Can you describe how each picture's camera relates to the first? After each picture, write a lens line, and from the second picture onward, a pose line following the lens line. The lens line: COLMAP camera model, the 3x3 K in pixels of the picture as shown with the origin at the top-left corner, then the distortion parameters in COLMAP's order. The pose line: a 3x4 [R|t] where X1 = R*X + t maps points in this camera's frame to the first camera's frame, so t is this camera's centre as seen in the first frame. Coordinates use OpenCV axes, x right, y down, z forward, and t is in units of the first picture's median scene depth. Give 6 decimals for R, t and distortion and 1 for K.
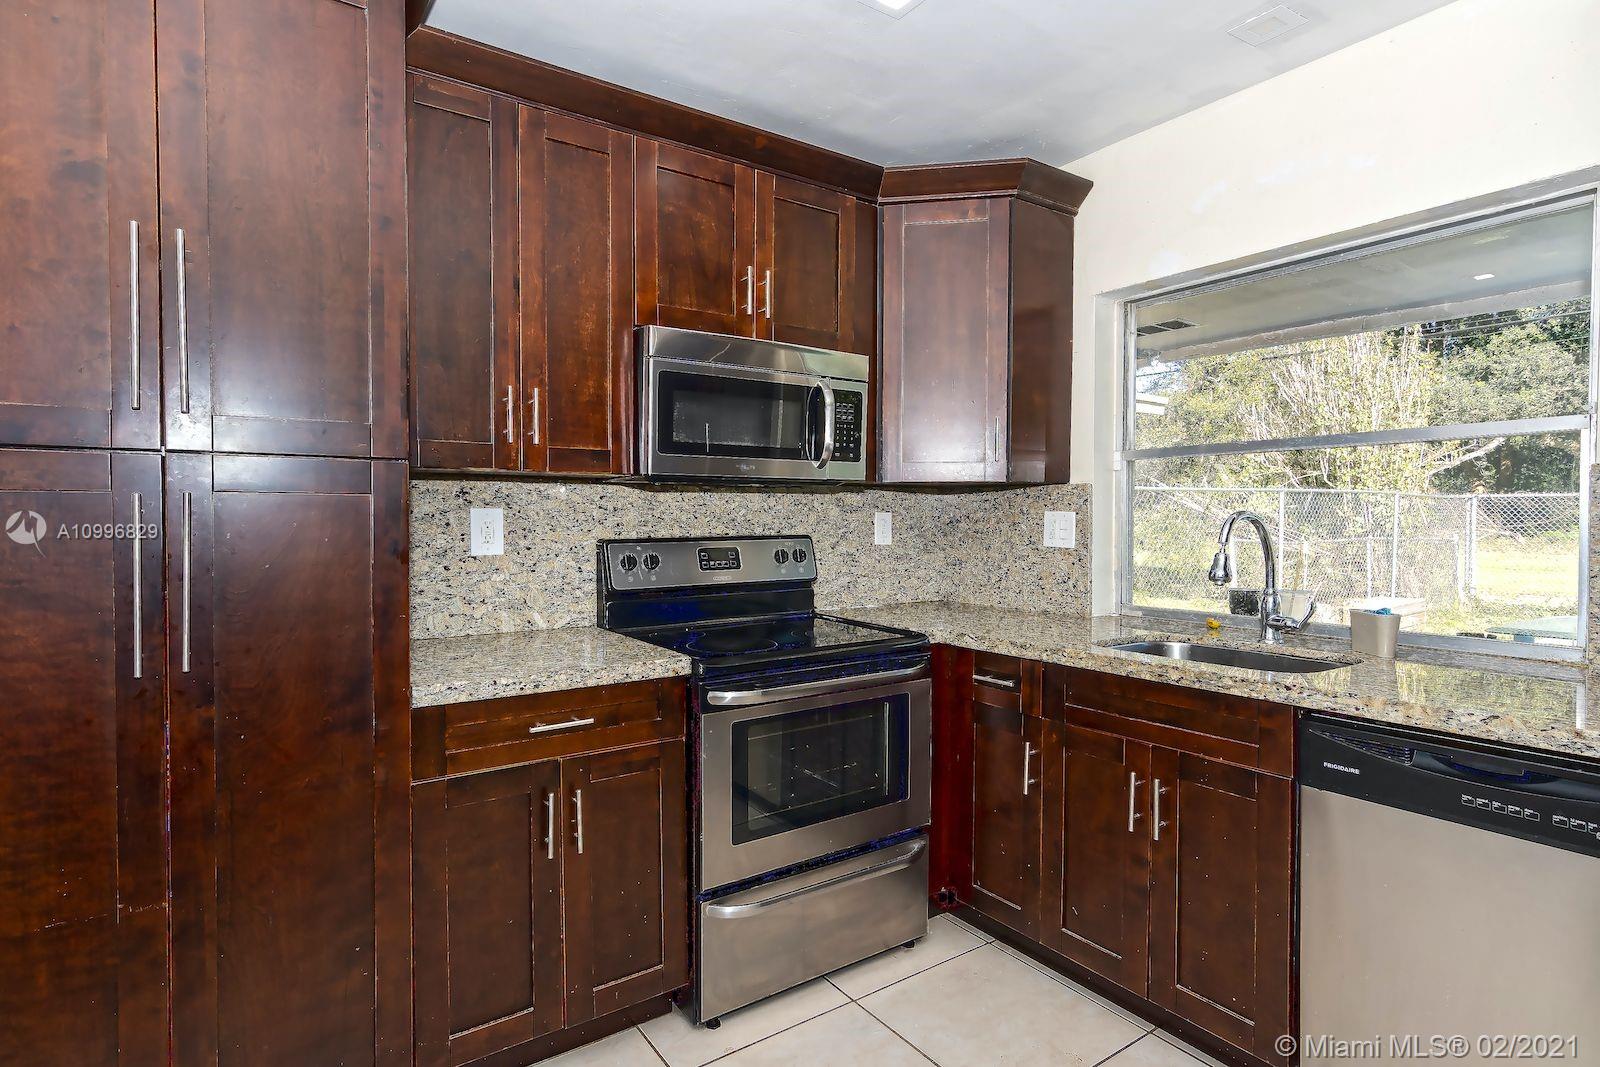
lens RADIAL K [[814.1, 0, 796.1], [0, 814.1, 561.6], [0, 0, 1]] dist [0.004353, 0.001115]
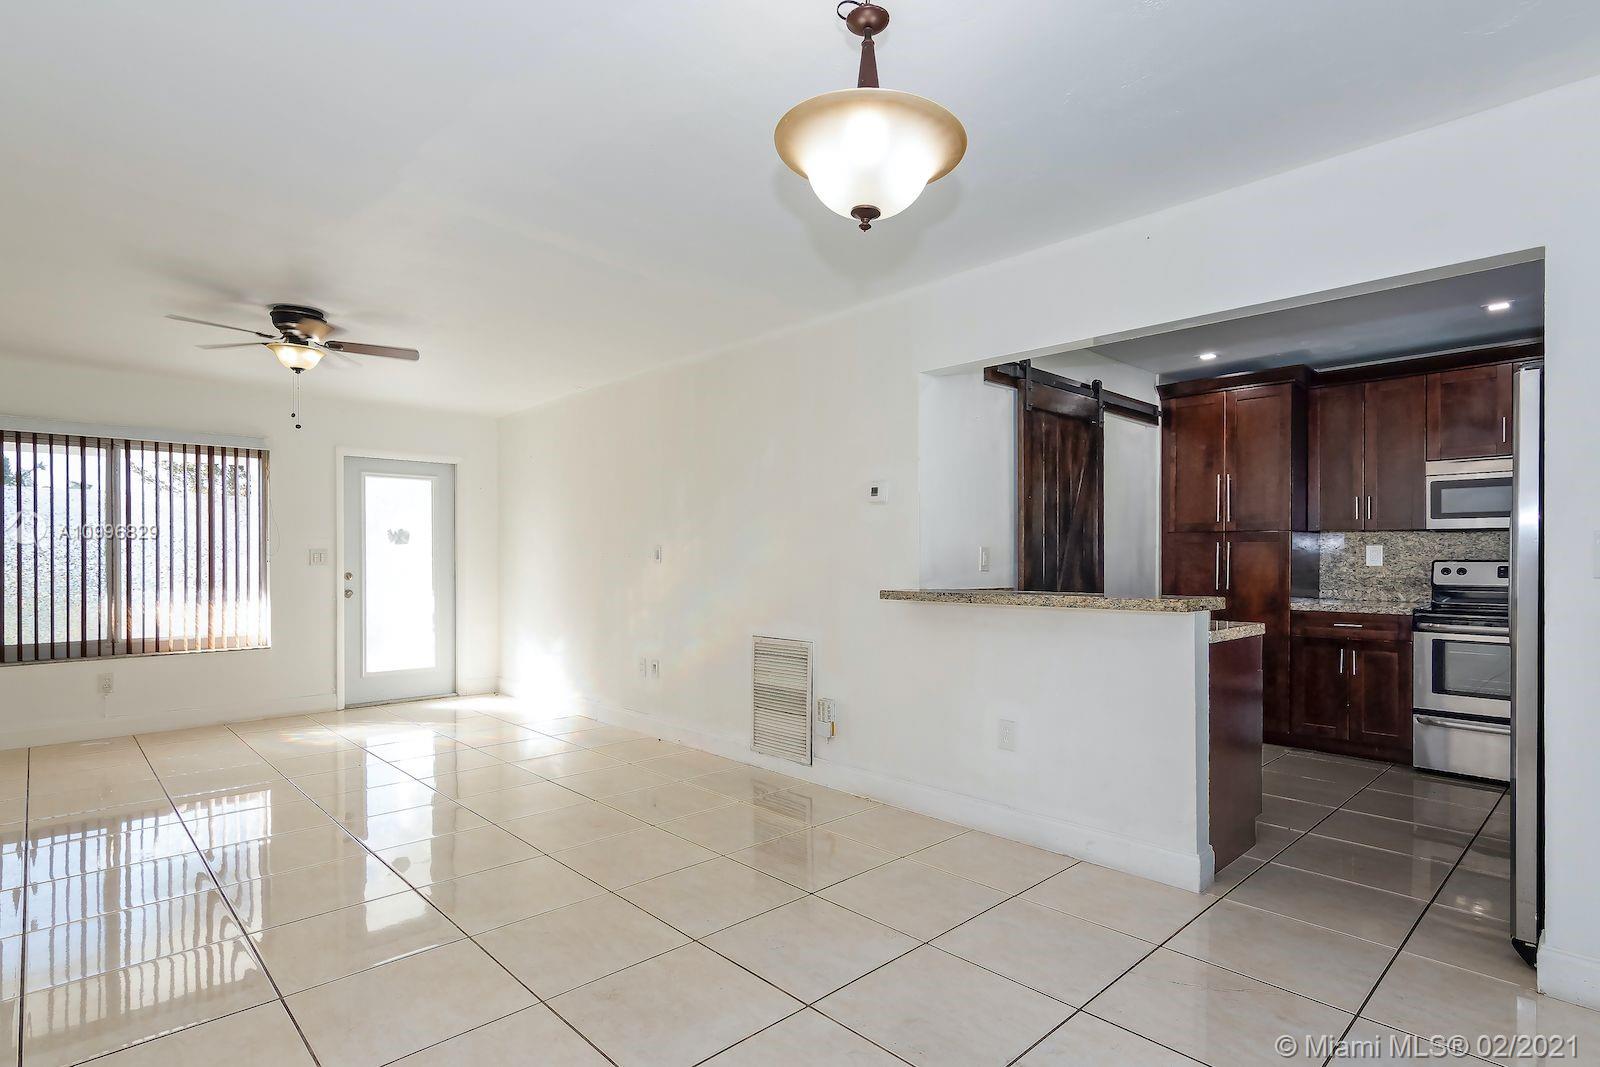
lens RADIAL K [[814.1, 0, 796.1], [0, 814.1, 561.6], [0, 0, 1]] dist [0.004353, 0.001115]
pose [[0.154390, 0.003743, -0.988003, 1.058518], [-0.057931, 0.998307, -0.005270, 0.055908], [0.986310, 0.058050, 0.154346, -0.618506]]
